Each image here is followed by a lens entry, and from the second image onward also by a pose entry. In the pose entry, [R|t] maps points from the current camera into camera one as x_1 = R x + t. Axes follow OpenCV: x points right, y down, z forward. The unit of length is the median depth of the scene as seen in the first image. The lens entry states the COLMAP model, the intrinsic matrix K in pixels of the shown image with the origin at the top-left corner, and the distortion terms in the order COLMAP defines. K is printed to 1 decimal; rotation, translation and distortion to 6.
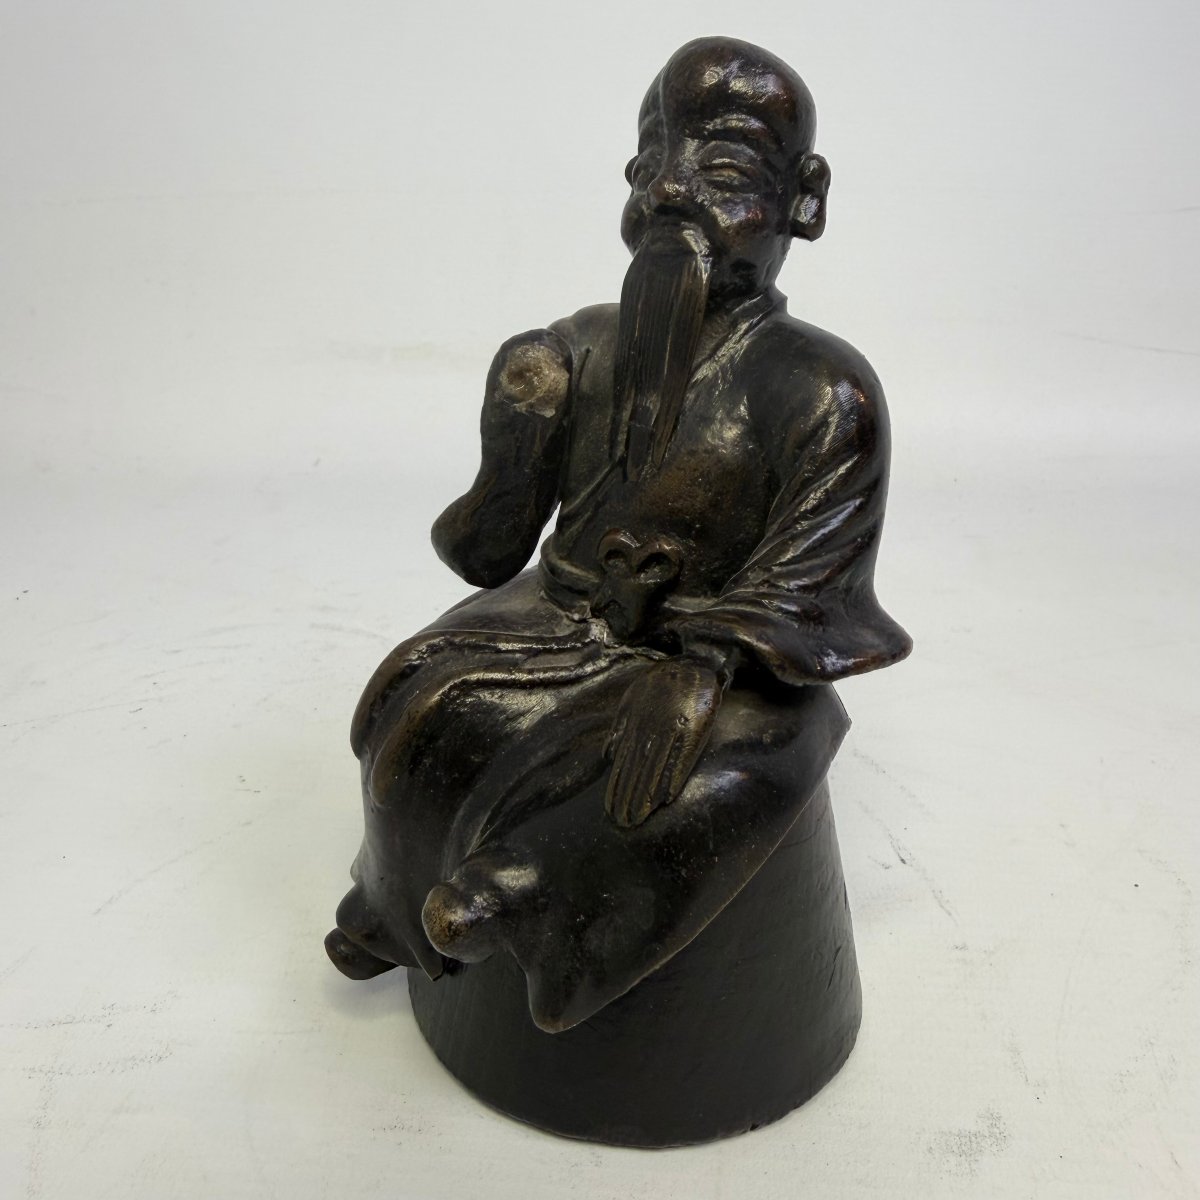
lens RADIAL K [[1137.6, 0, 601.2], [0, 1137.6, 499.5], [0, 0, 1]] dist [-0.008715, 0.075226]
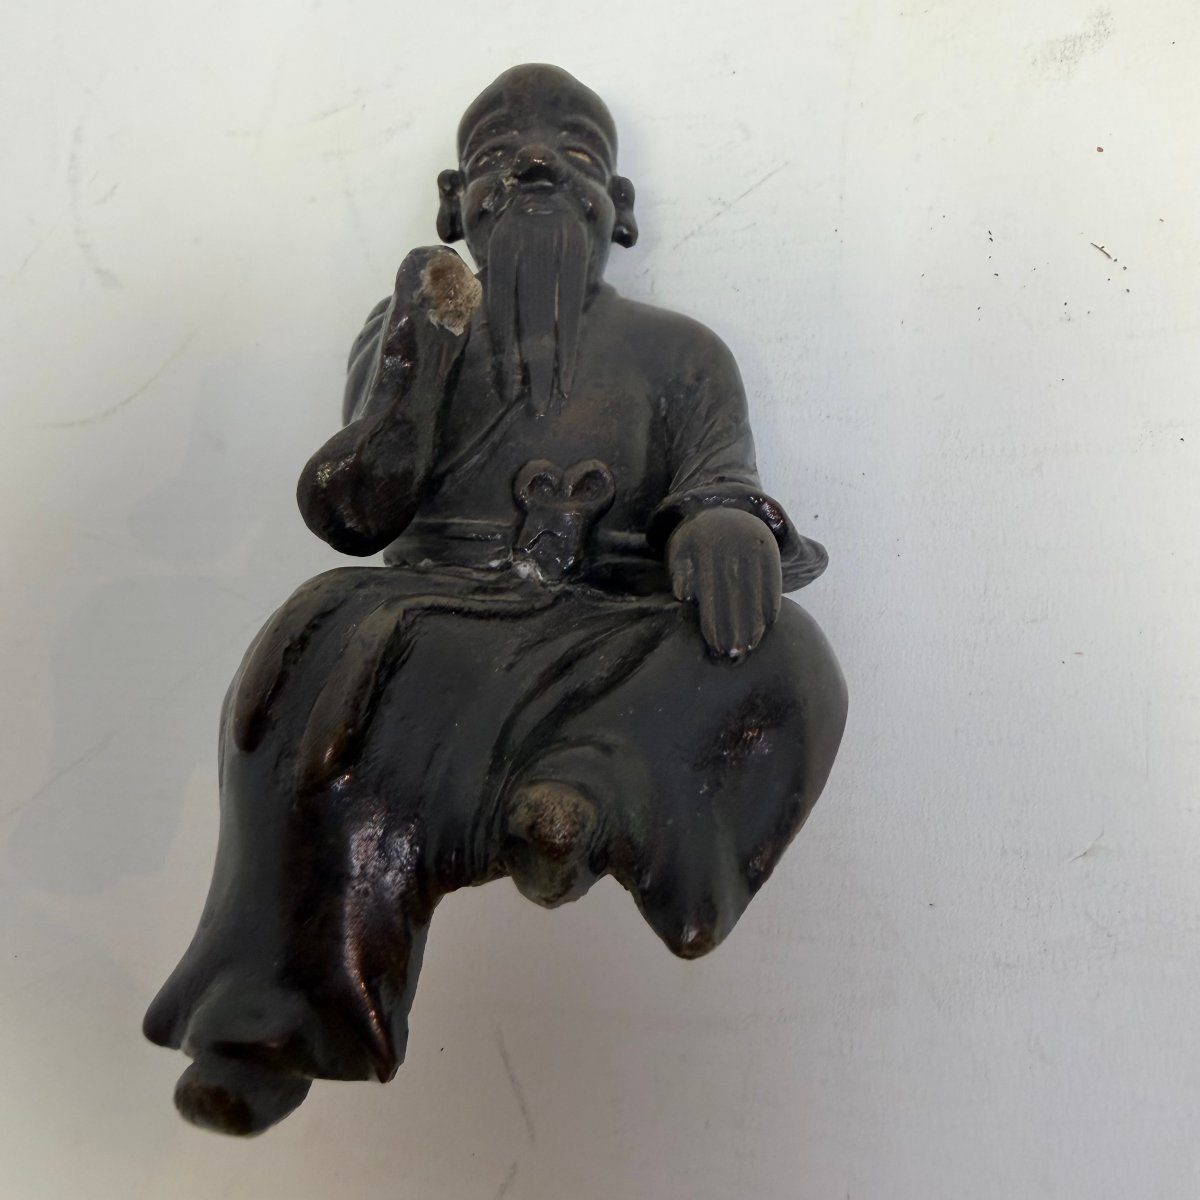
lens RADIAL K [[1137.6, 0, 601.2], [0, 1137.6, 499.5], [0, 0, 1]] dist [-0.008715, 0.075226]
pose [[0.800347, 0.071691, 0.595236, -0.477552], [0.189004, 0.912029, -0.363980, 0.392508], [-0.568966, 0.403812, 0.716389, 0.337897]]
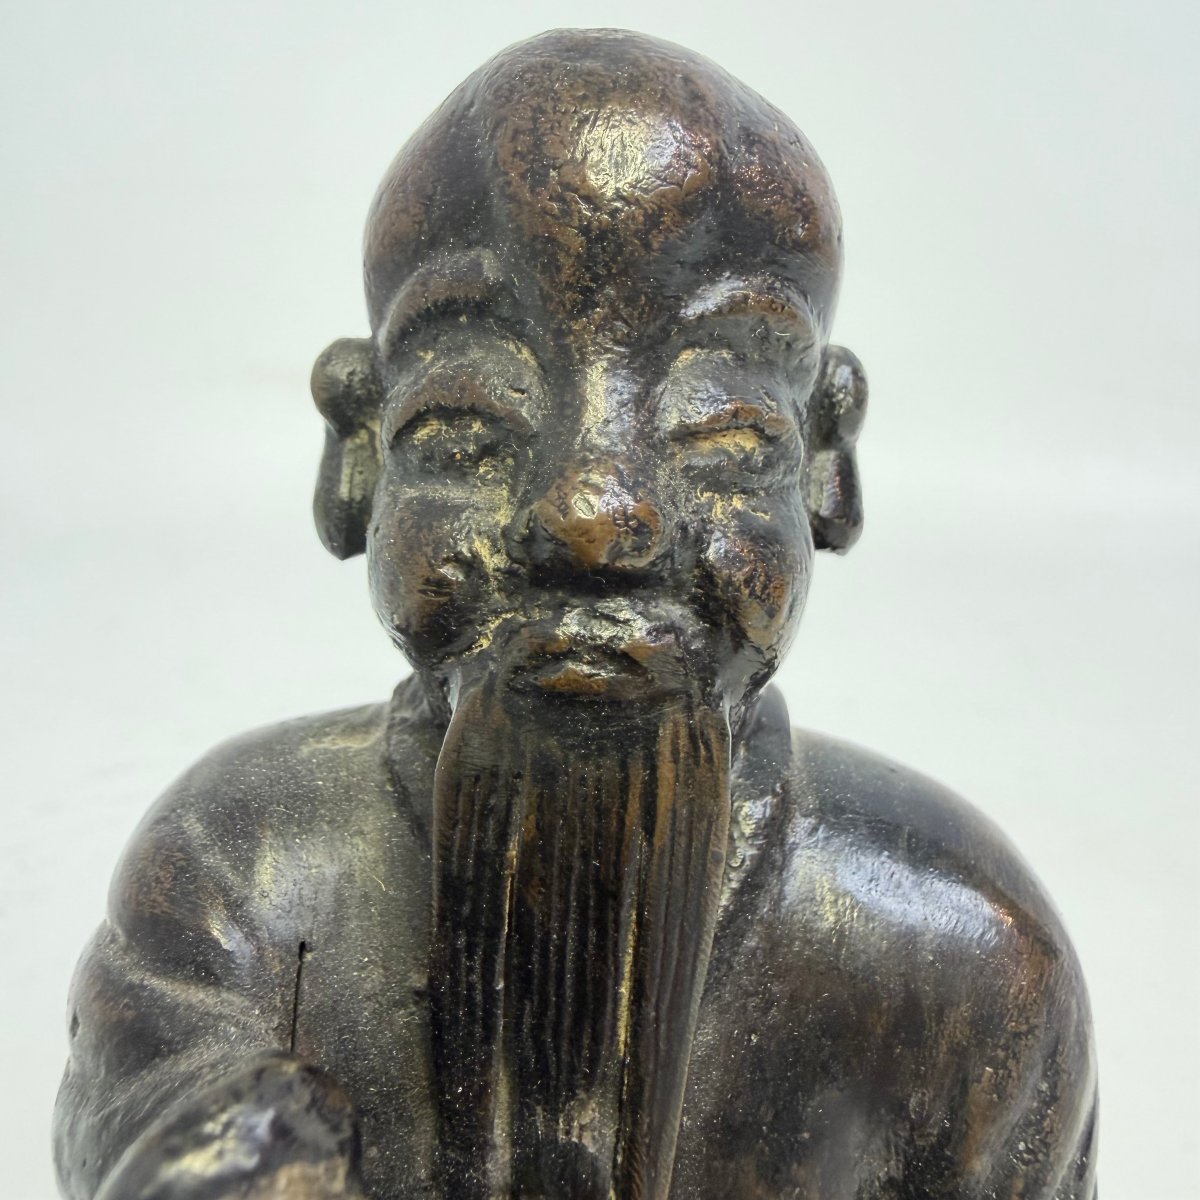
lens RADIAL K [[1137.6, 0, 601.2], [0, 1137.6, 499.5], [0, 0, 1]] dist [-0.008715, 0.075226]
pose [[0.837102, -0.141037, 0.528554, -0.102620], [0.119605, 0.990004, 0.074742, -0.291521], [-0.533812, 0.000651, 0.845603, 0.710091]]
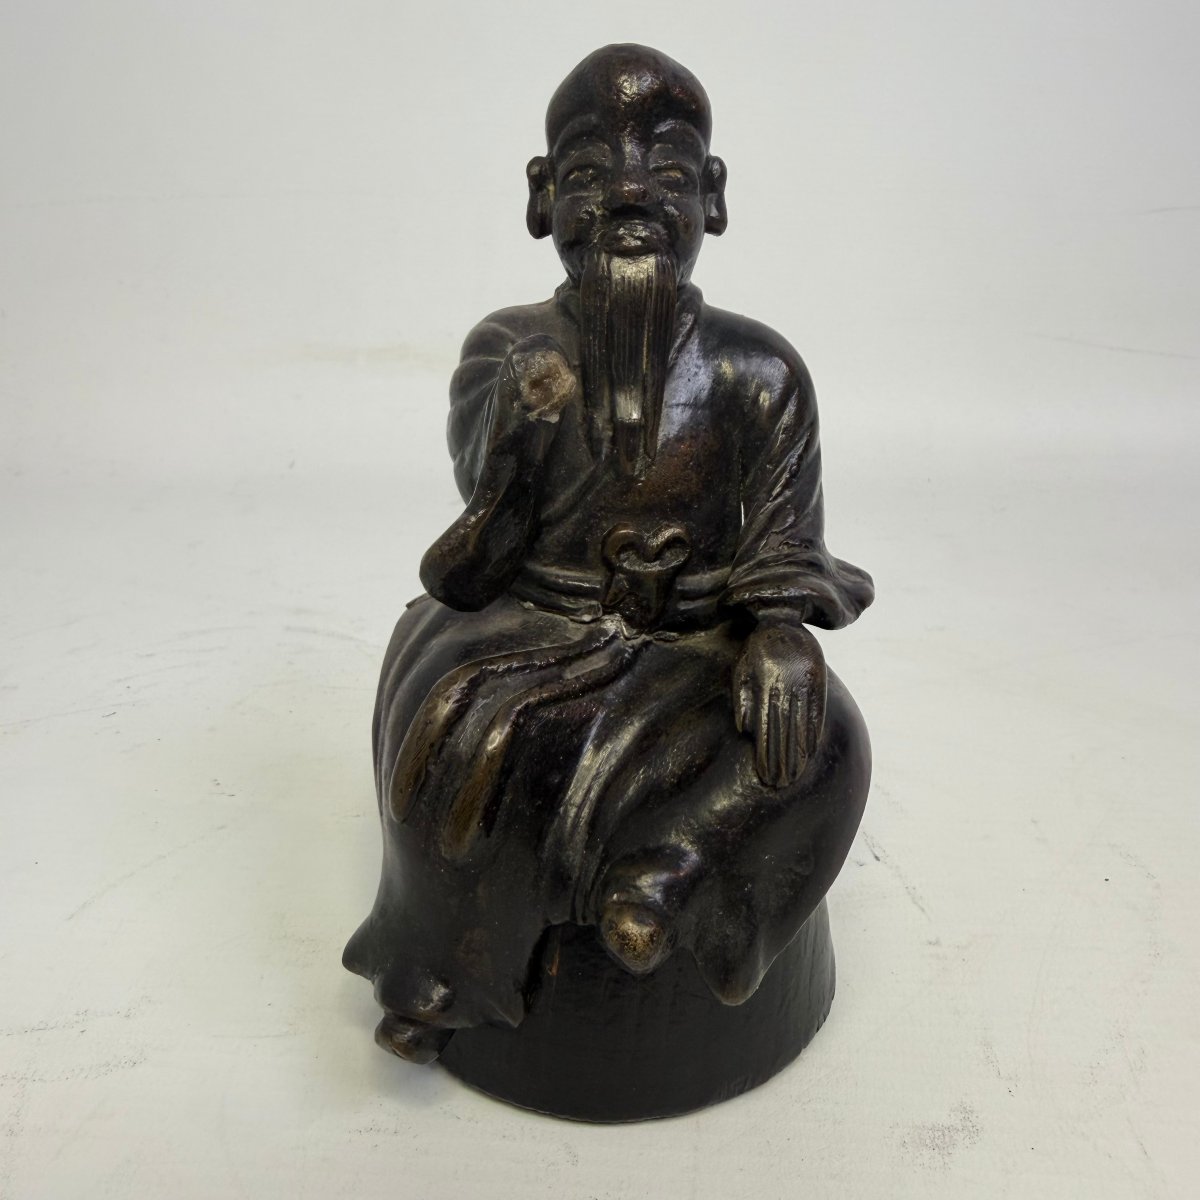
lens RADIAL K [[1137.6, 0, 601.2], [0, 1137.6, 499.5], [0, 0, 1]] dist [-0.008715, 0.075226]
pose [[0.833890, -0.156570, 0.529258, -0.538344], [0.153954, 0.986844, 0.049370, -0.048445], [-0.530025, 0.040312, 0.847023, 0.144350]]
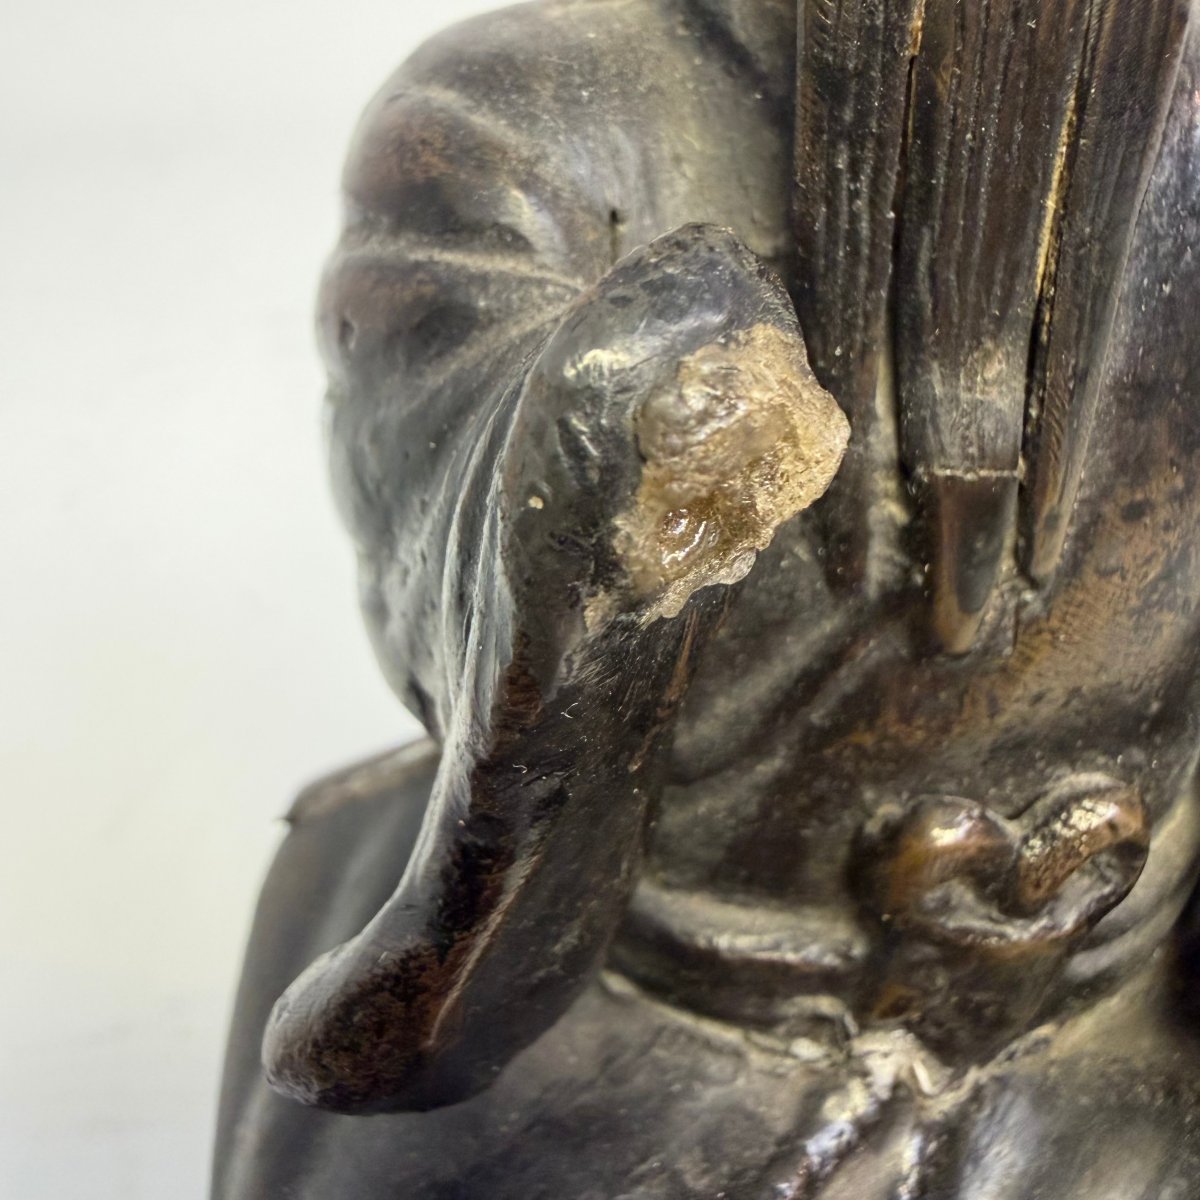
lens RADIAL K [[1165.0, 0, 570.0], [0, 1165.0, 480.6], [0, 0, 1]] dist [-0.013560, -0.006515]
pose [[0.818034, -0.358091, 0.450101, -0.174502], [0.200098, 0.910851, 0.360987, -0.185241], [-0.539241, -0.205235, 0.816761, 0.815668]]
